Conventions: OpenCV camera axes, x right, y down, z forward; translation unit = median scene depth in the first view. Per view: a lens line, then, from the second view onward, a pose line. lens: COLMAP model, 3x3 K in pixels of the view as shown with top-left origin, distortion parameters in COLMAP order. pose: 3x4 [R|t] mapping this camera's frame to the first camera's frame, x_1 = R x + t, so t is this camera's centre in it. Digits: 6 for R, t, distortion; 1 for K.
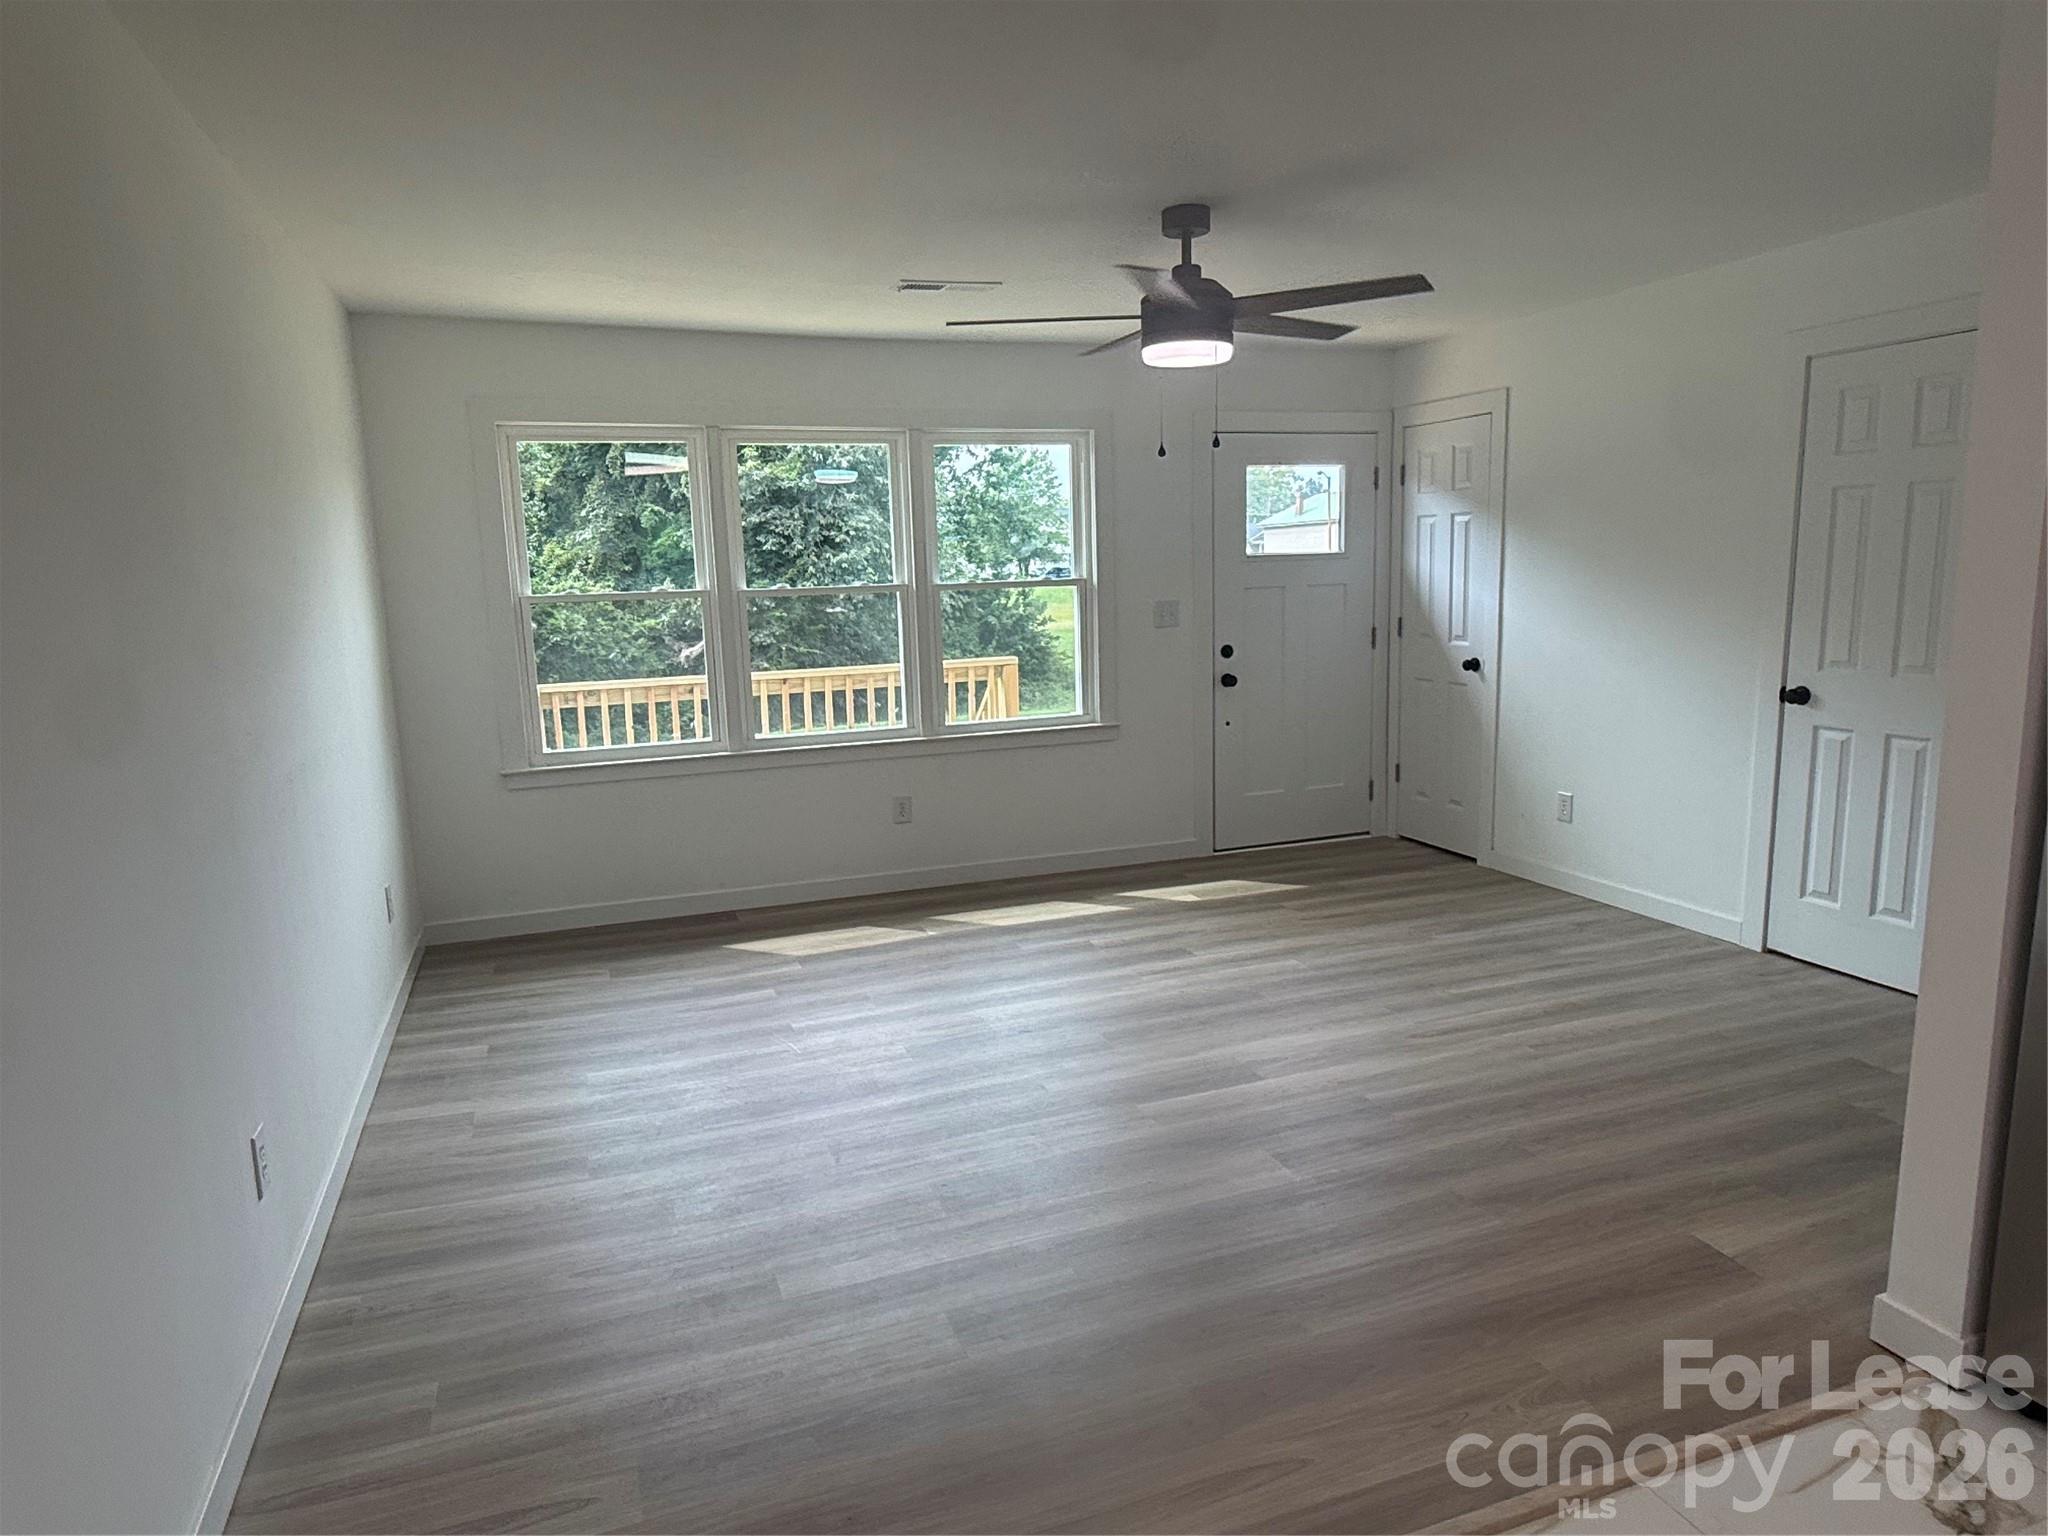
lens RADIAL K [[1254.8, 0, 1033.5], [0, 1254.8, 777.8], [0, 0, 1]] dist [-0.000650, -0.000591]
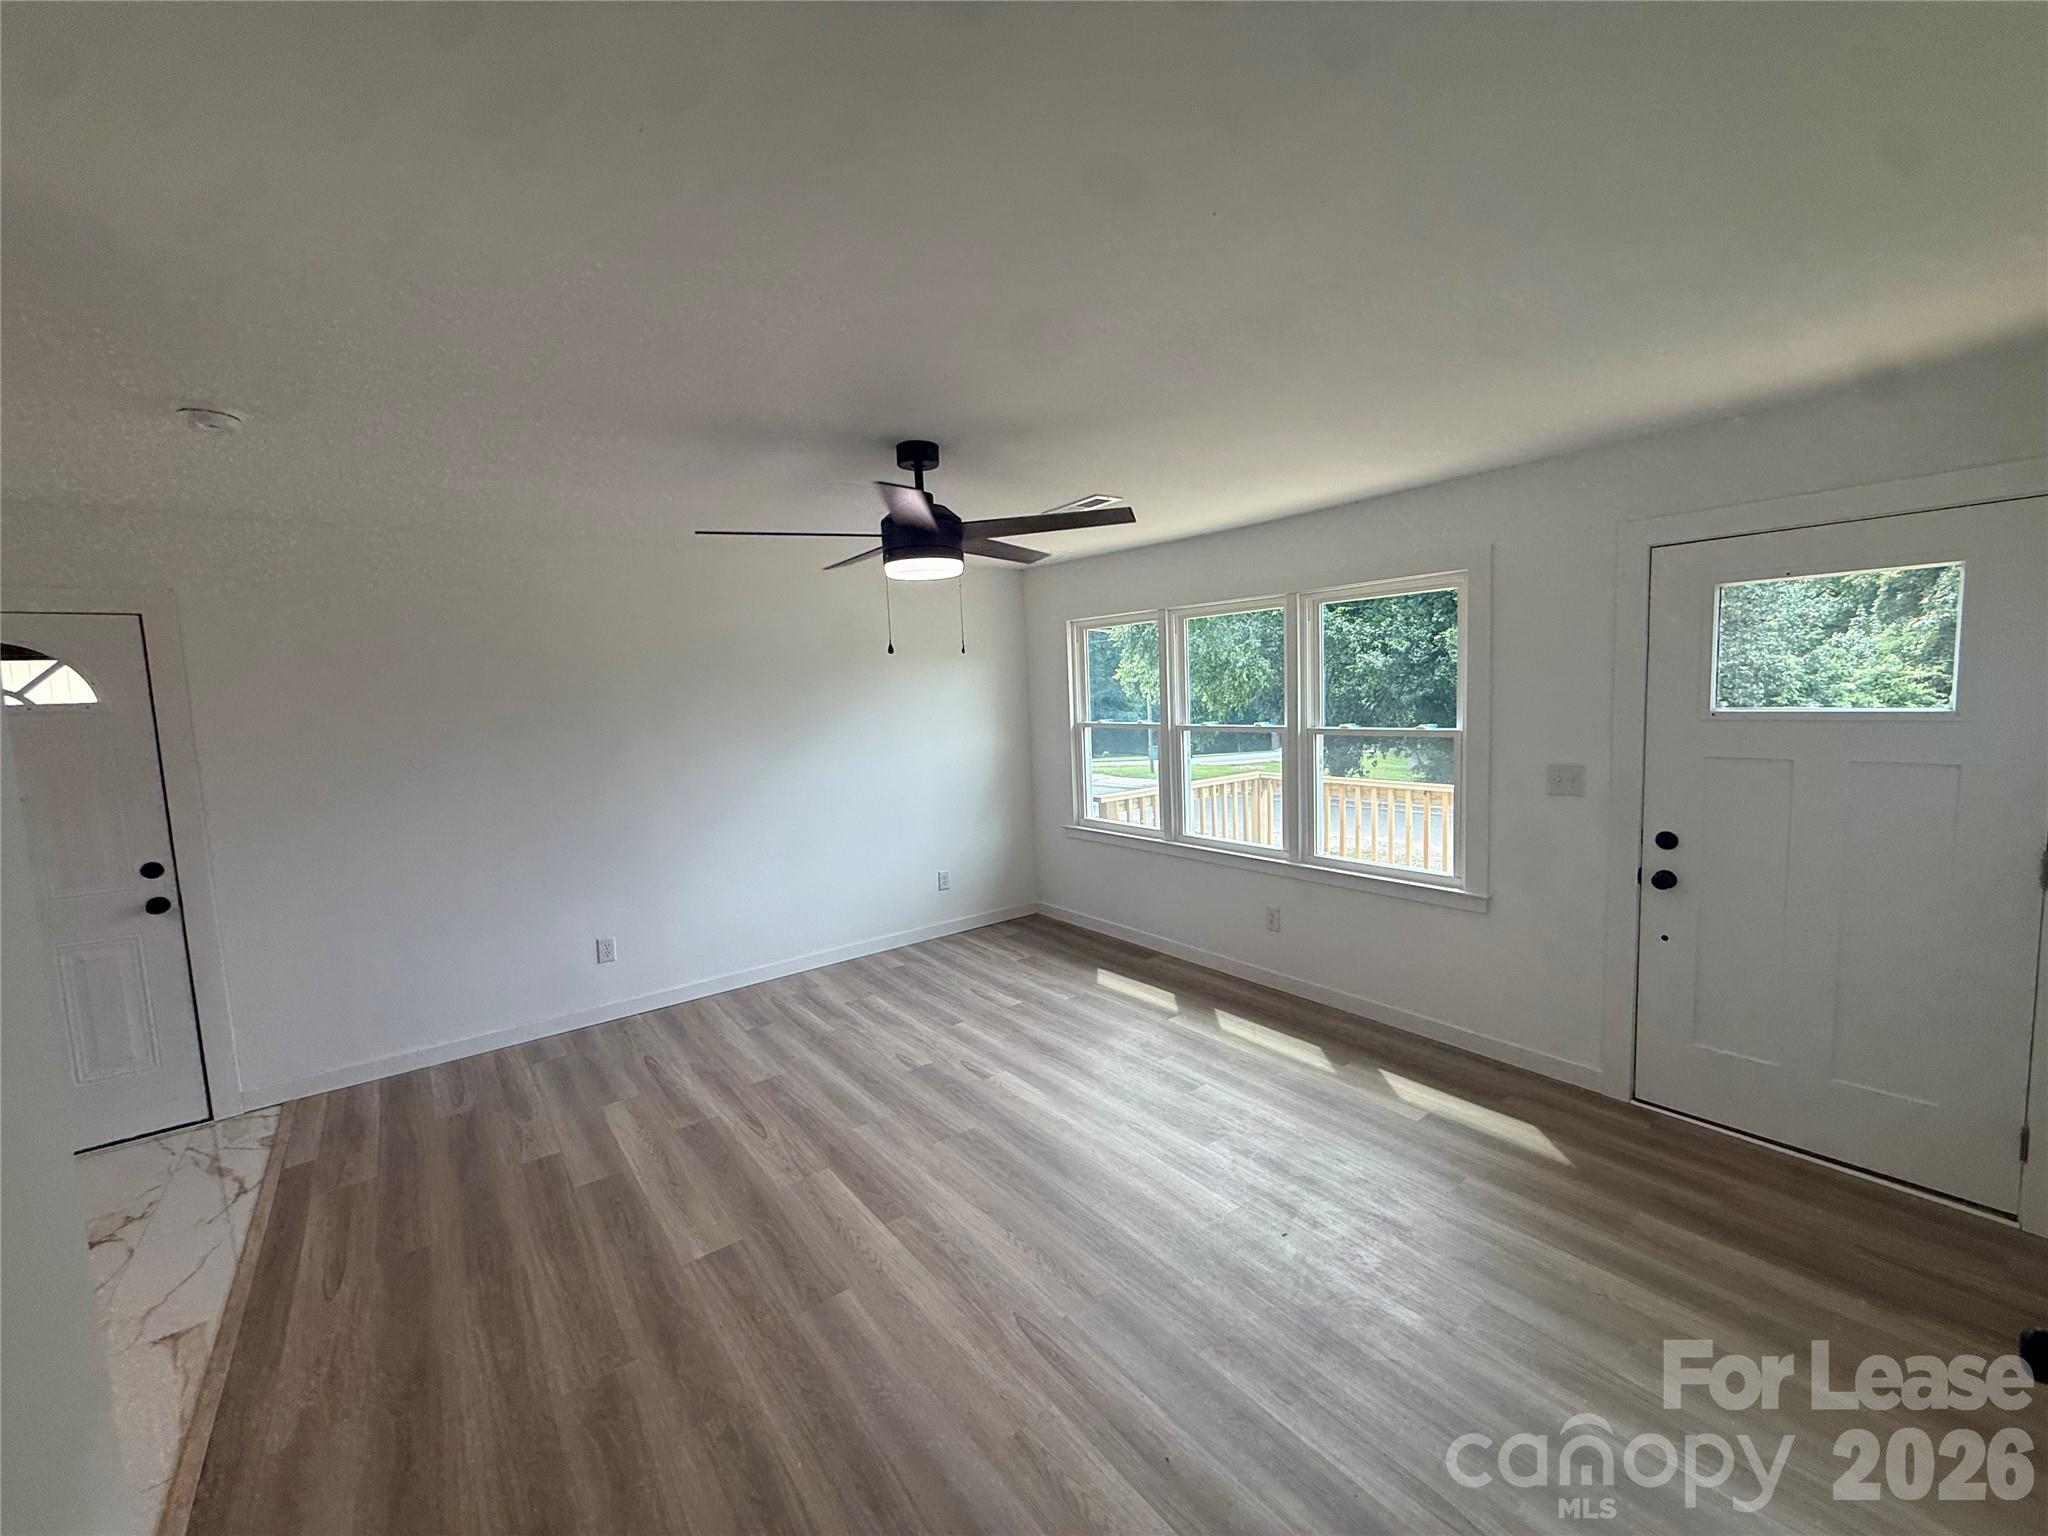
lens RADIAL K [[822.6, 0, 1020.2], [0, 822.6, 761.8], [0, 0, 1]] dist [0.007097, -0.000352]
pose [[0.290155, 0.105263, -0.951173, 0.696940], [-0.131730, 0.988864, 0.069249, -0.182027], [0.947870, 0.105205, 0.300790, 0.691661]]
